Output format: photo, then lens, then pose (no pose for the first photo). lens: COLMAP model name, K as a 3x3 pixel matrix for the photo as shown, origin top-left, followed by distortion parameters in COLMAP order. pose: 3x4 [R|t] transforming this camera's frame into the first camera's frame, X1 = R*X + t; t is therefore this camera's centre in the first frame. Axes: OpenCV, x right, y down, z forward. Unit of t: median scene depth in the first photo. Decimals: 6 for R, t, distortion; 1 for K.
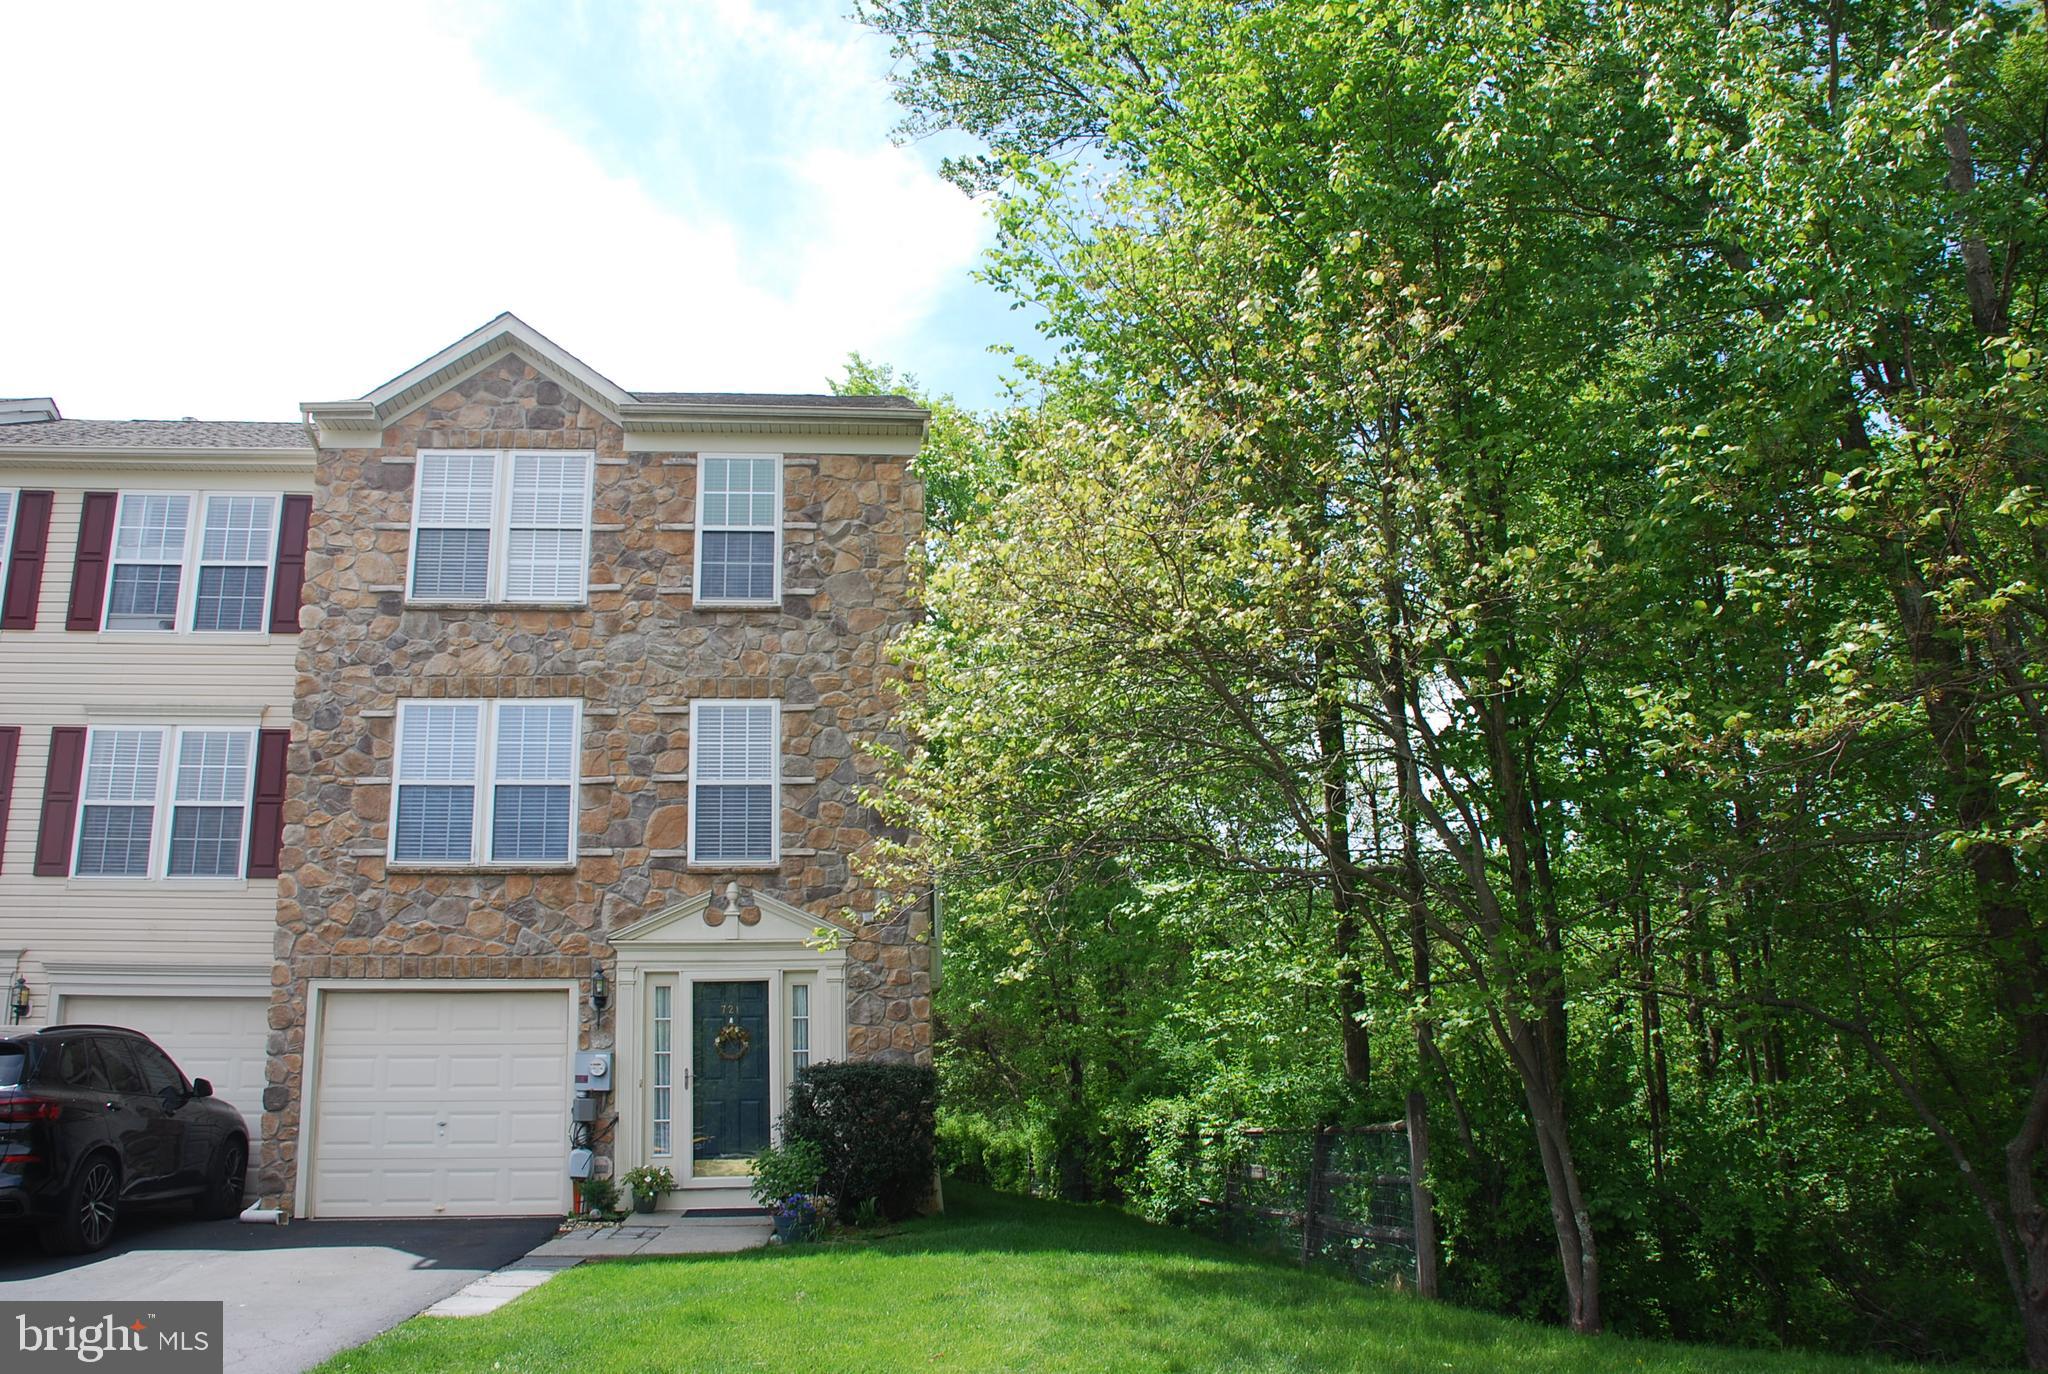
lens RADIAL K [[1589.7, 0, 1024.0], [0, 1589.7, 687.0], [0, 0, 1]] dist [-0.159782, 0.107762]
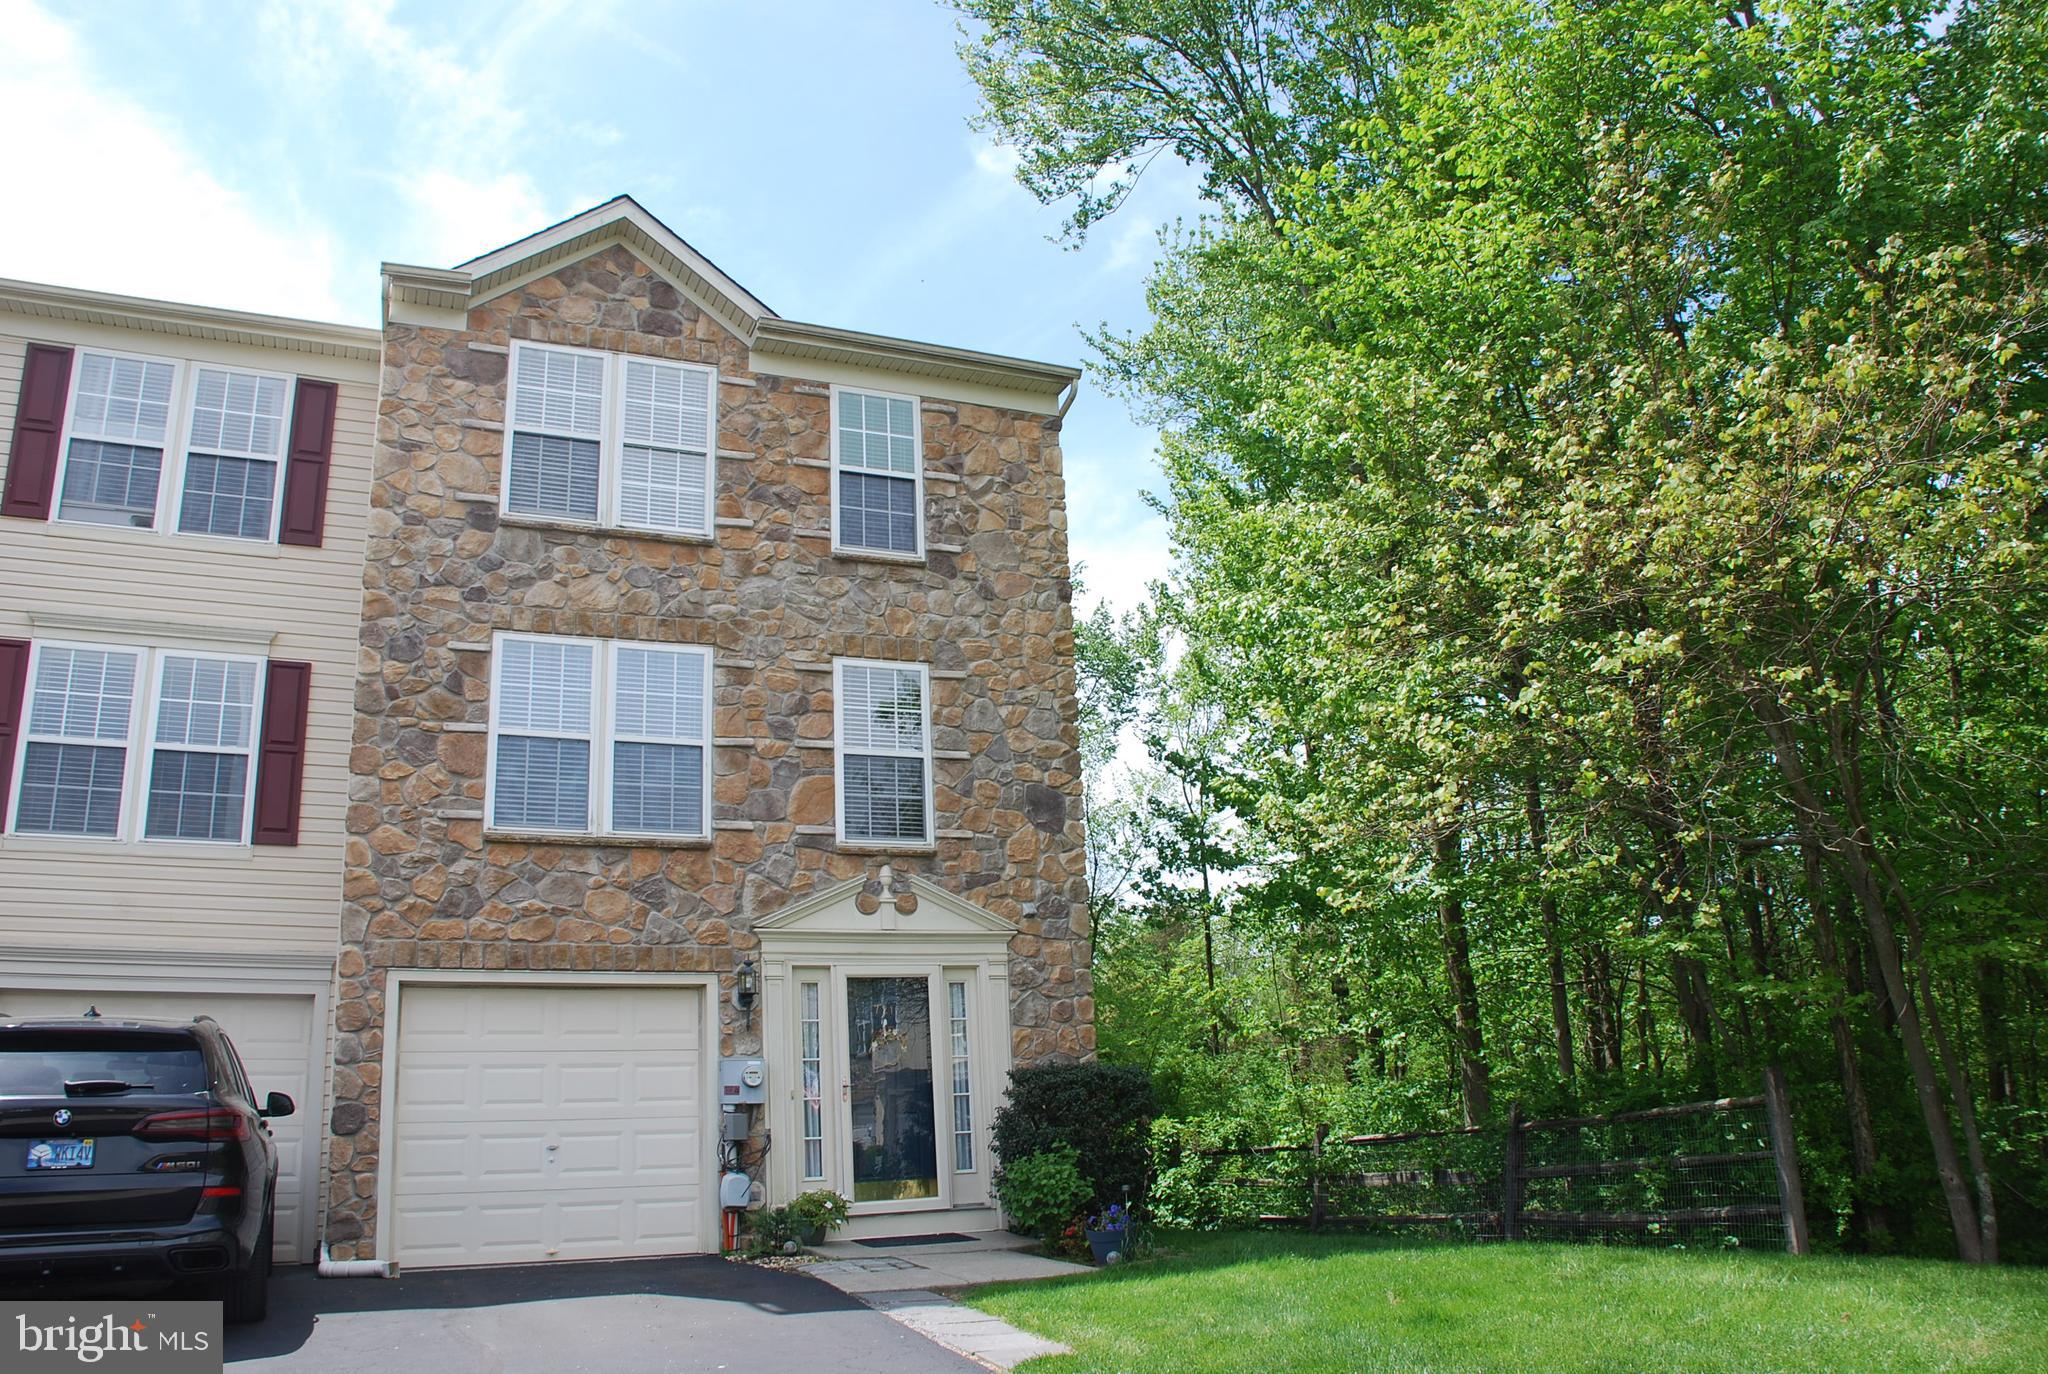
lens RADIAL K [[1589.7, 0, 1024.0], [0, 1589.7, 687.0], [0, 0, 1]] dist [-0.159782, 0.107762]
pose [[0.956979, 0.062931, 0.283250, -0.362192], [-0.053403, 0.997721, -0.041242, 0.055854], [-0.285200, 0.024341, 0.958159, 0.125012]]
